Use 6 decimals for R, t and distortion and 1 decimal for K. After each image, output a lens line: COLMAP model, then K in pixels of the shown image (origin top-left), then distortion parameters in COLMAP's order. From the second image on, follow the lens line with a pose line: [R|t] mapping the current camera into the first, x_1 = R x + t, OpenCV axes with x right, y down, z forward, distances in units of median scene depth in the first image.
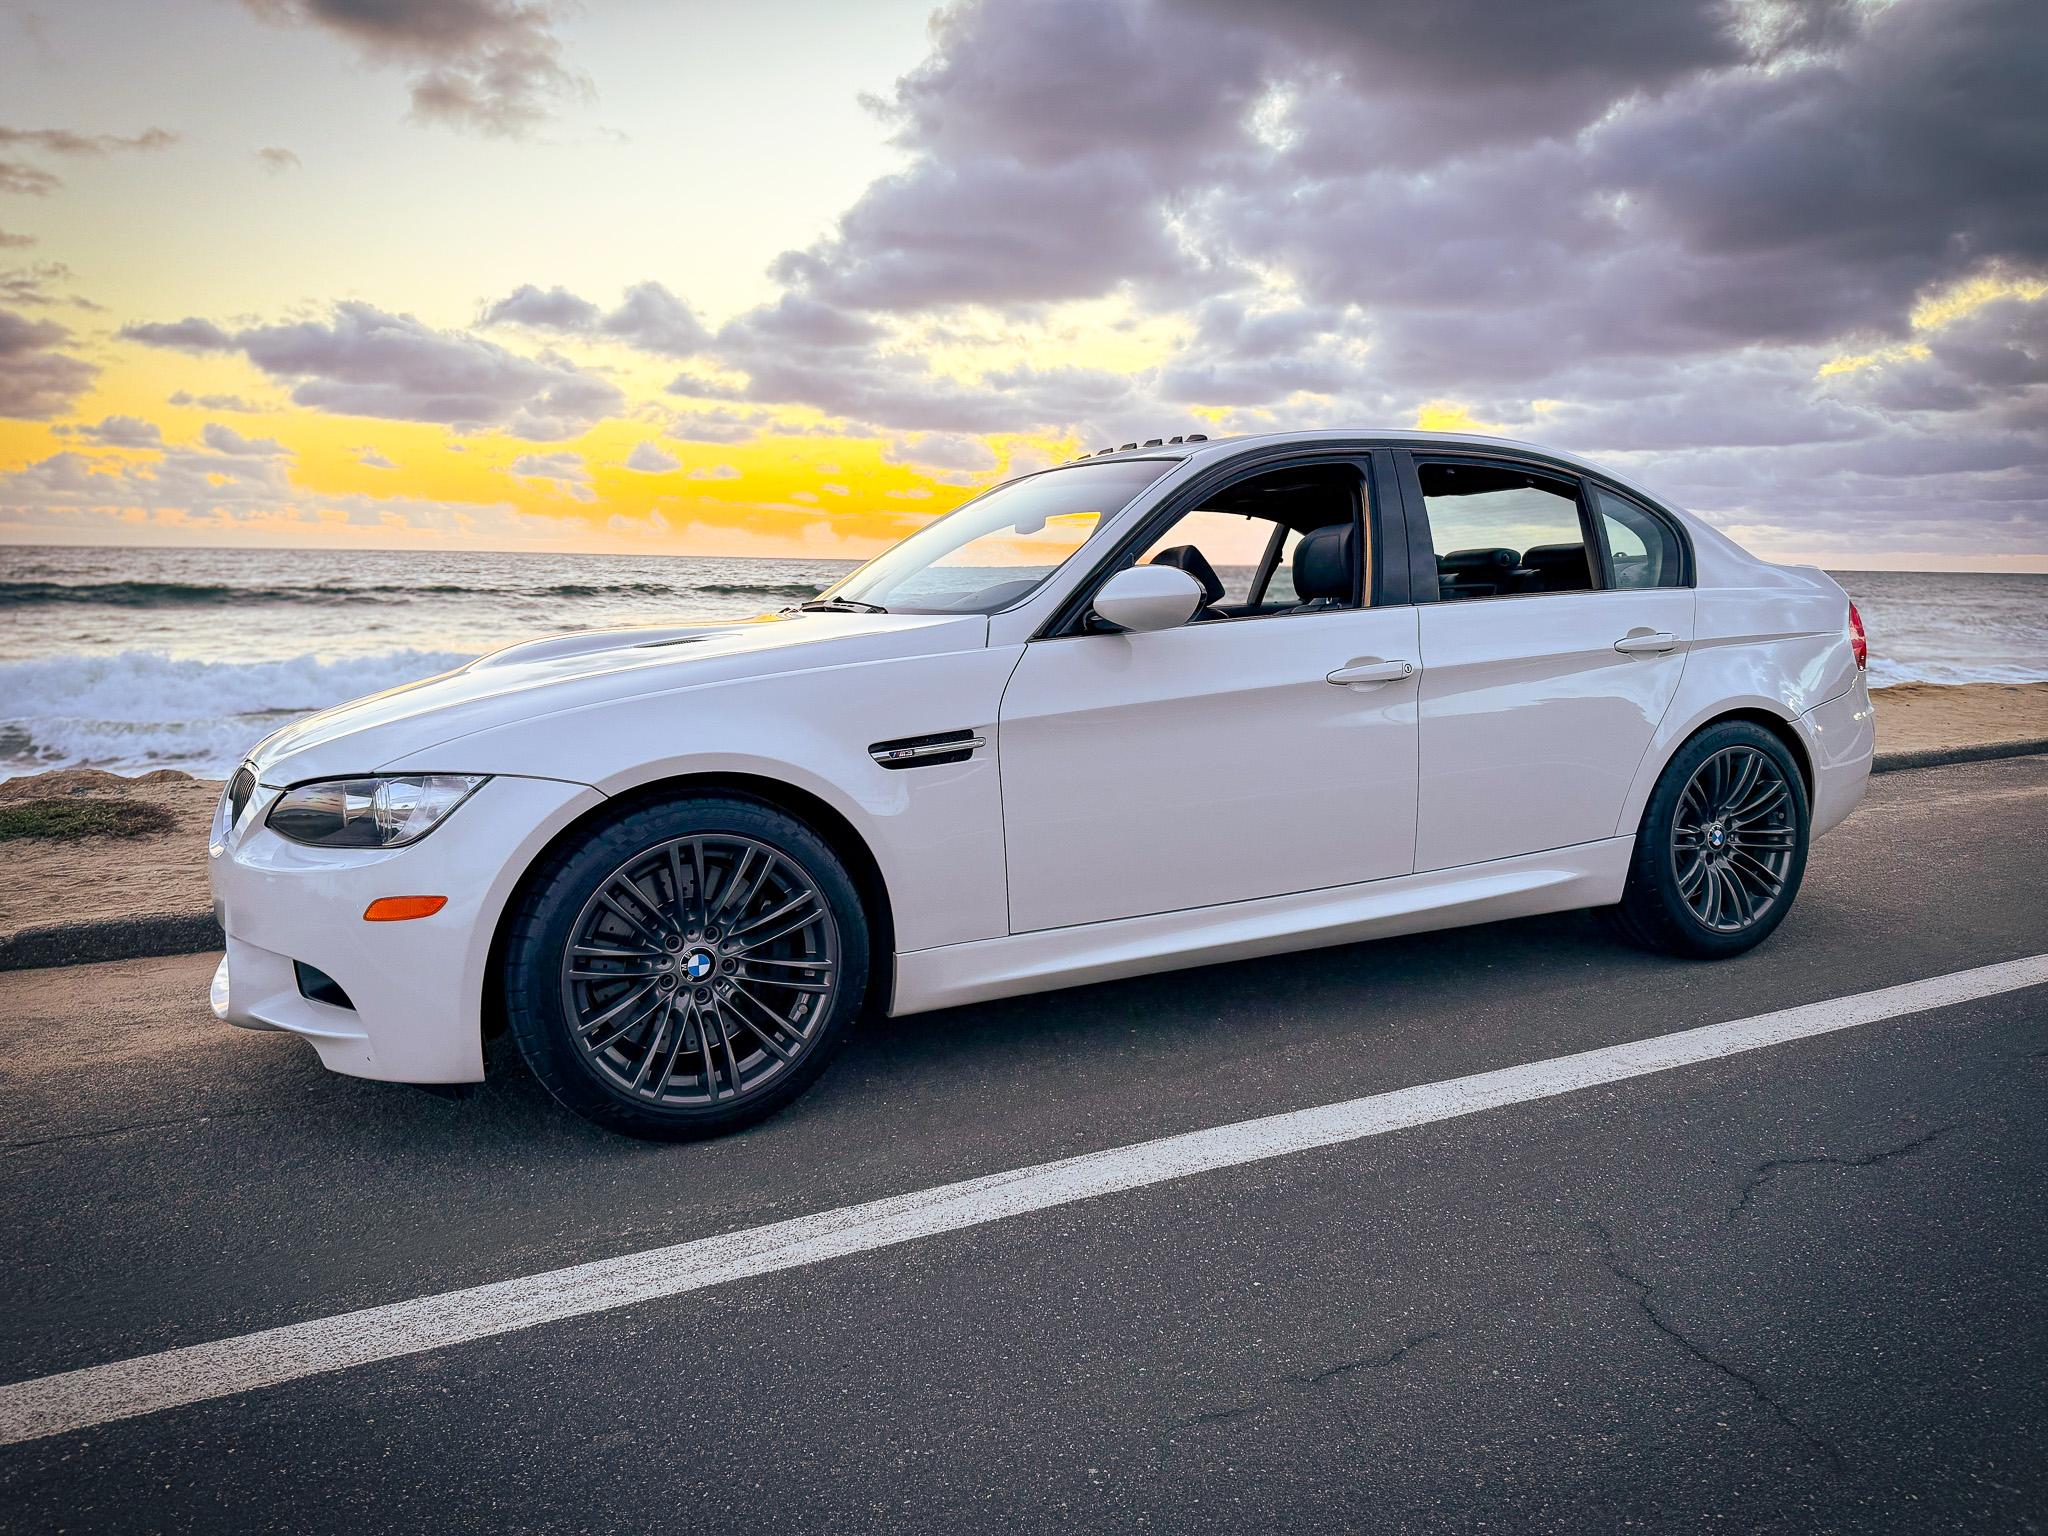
lens RADIAL K [[1513.0, 0, 1027.4], [0, 1513.0, 799.0], [0, 0, 1]] dist [0.021223, -0.034541]
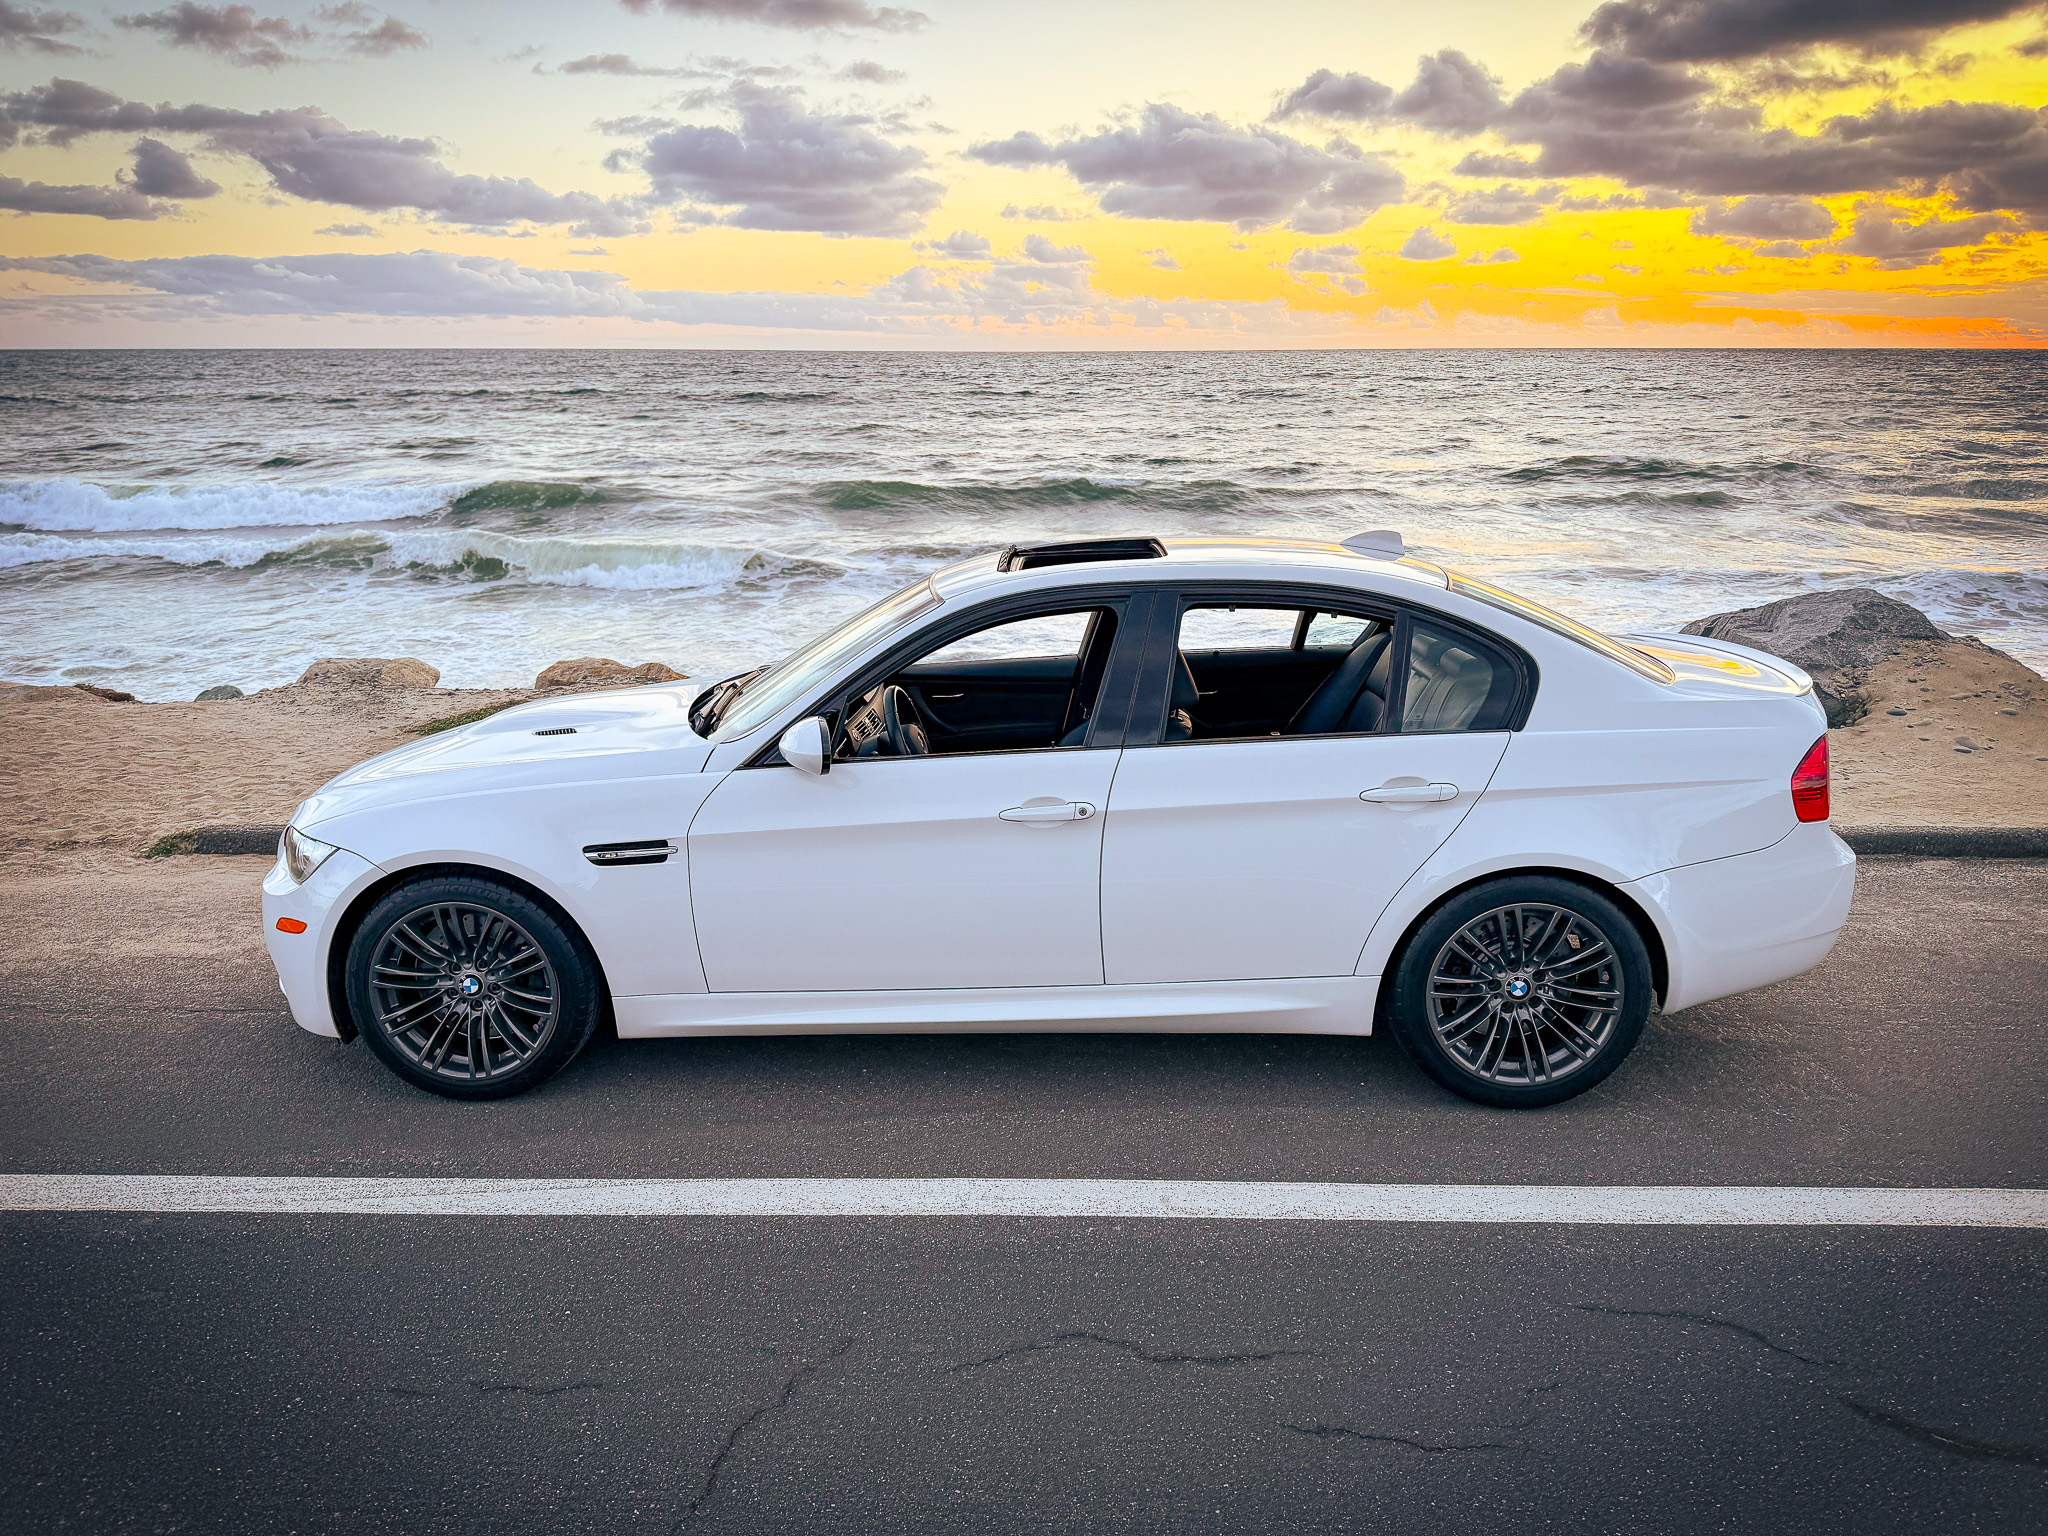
lens RADIAL K [[1528.0, 0, 1027.4], [0, 1528.0, 766.7], [0, 0, 1]] dist [0.033203, -0.058859]
pose [[0.858473, 0.125163, -0.497352, 0.065854], [-0.060302, 0.987670, 0.144470, -0.023813], [0.509302, -0.094032, 0.855435, 0.001752]]
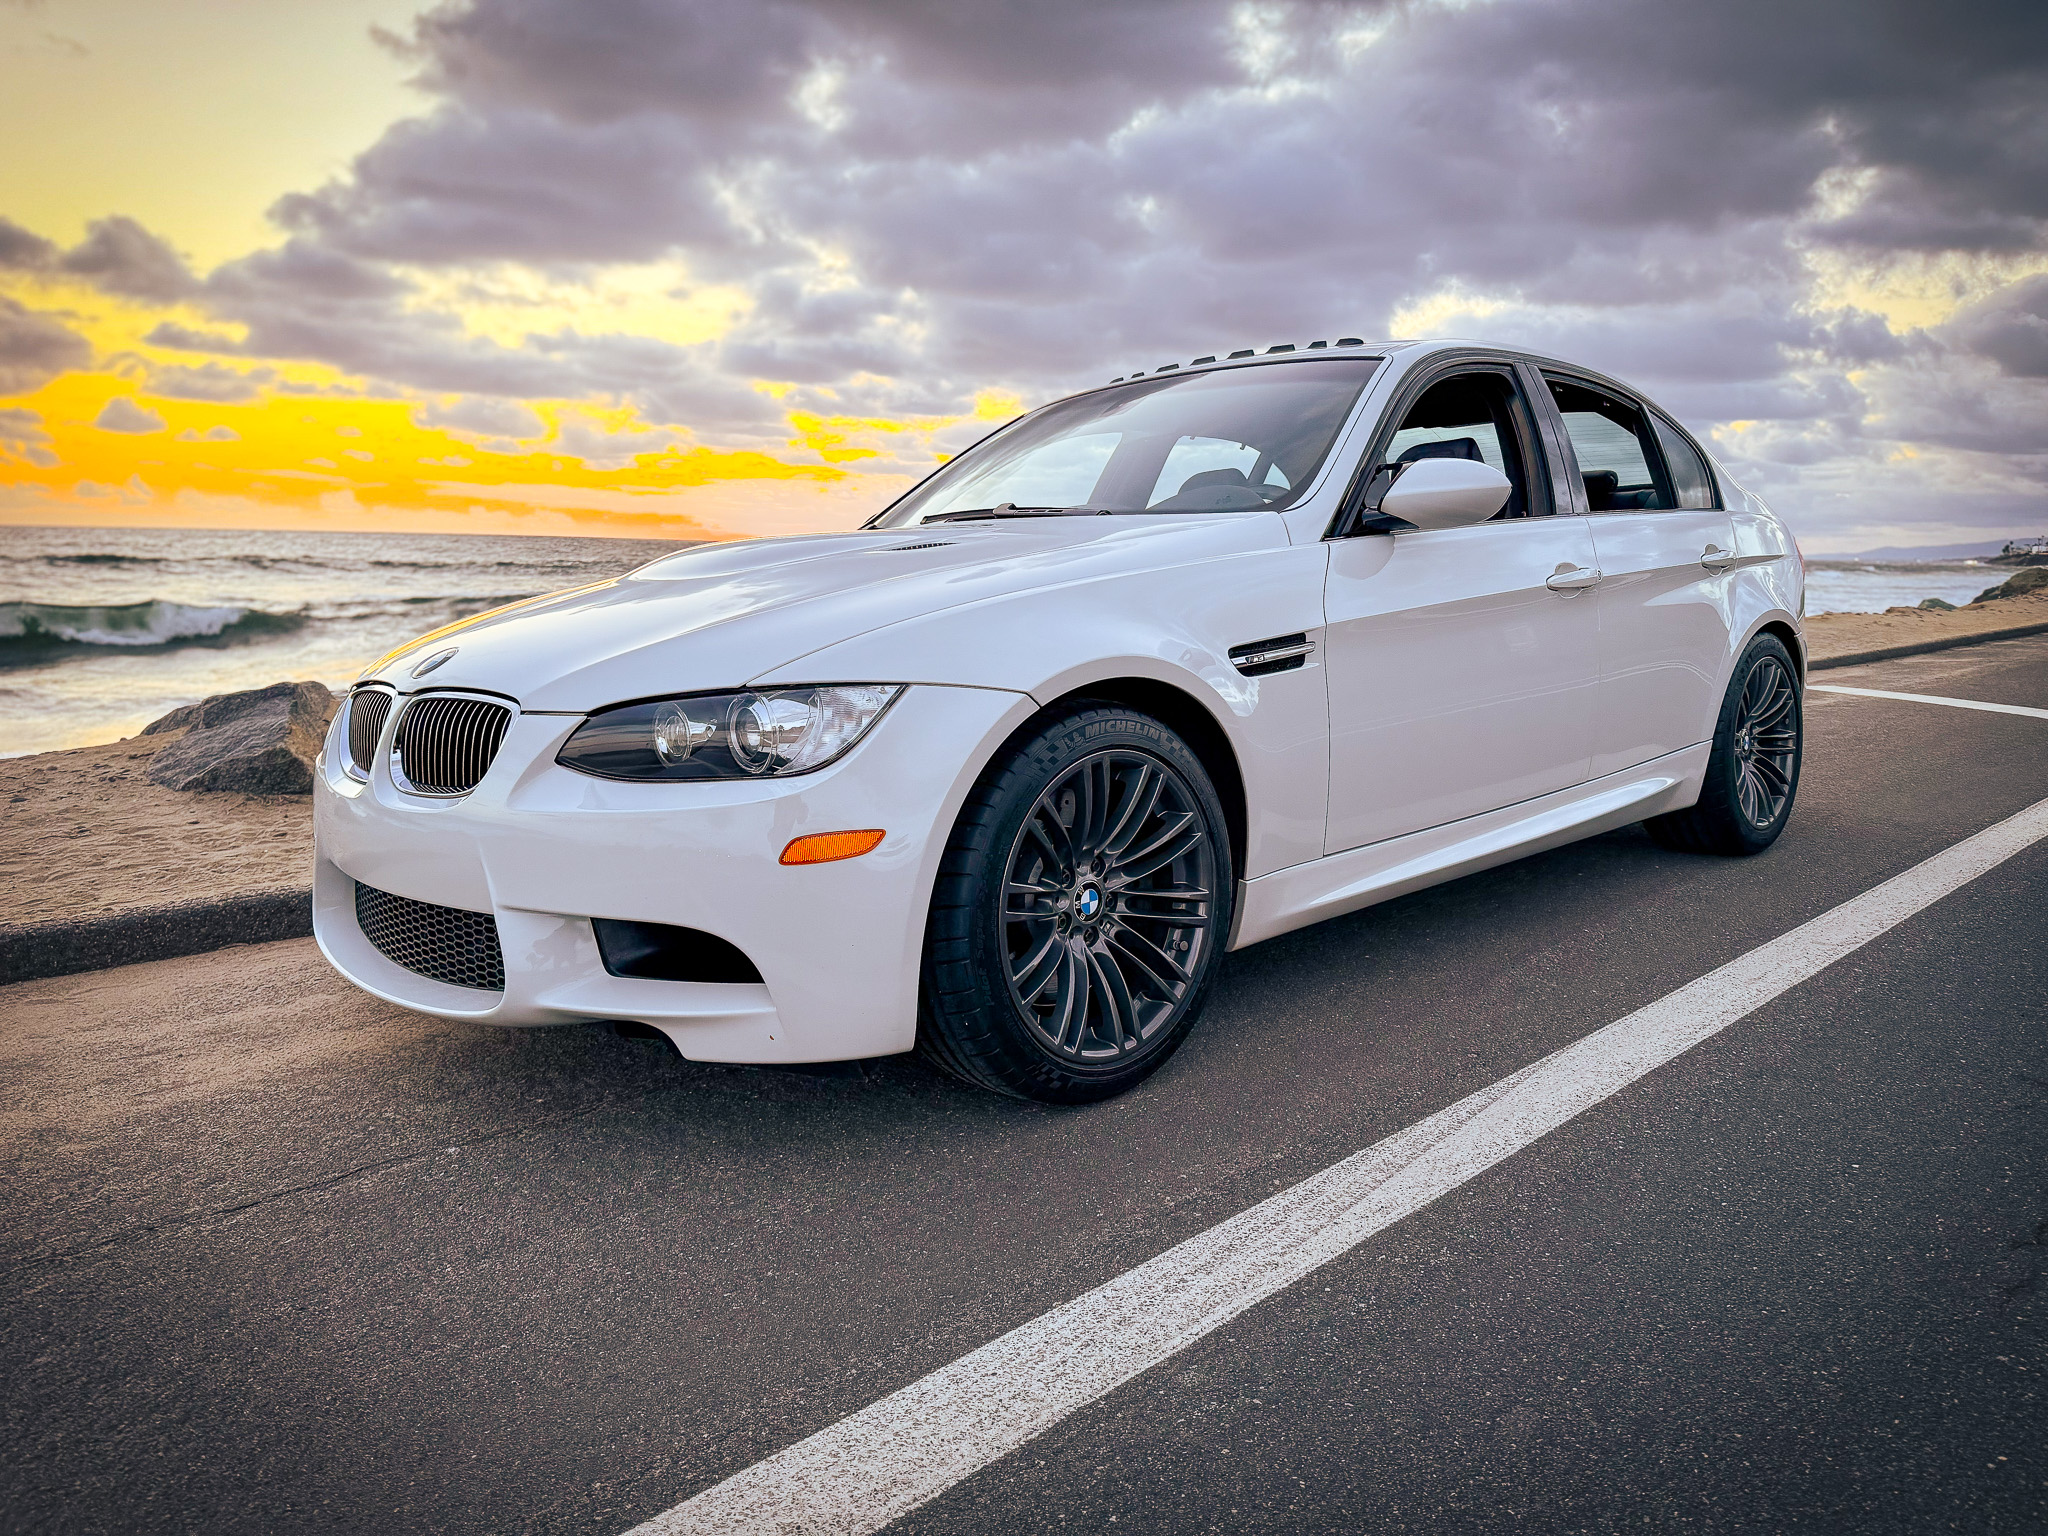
lens RADIAL K [[1508.5, 0, 1028.7], [0, 1508.5, 767.8], [0, 0, 1]] dist [0.039630, -0.076530]
pose [[0.950103, -0.040564, 0.309288, -0.036017], [0.043259, 0.999062, -0.001857, 0.002281], [-0.308923, 0.015144, 0.950967, 0.012585]]
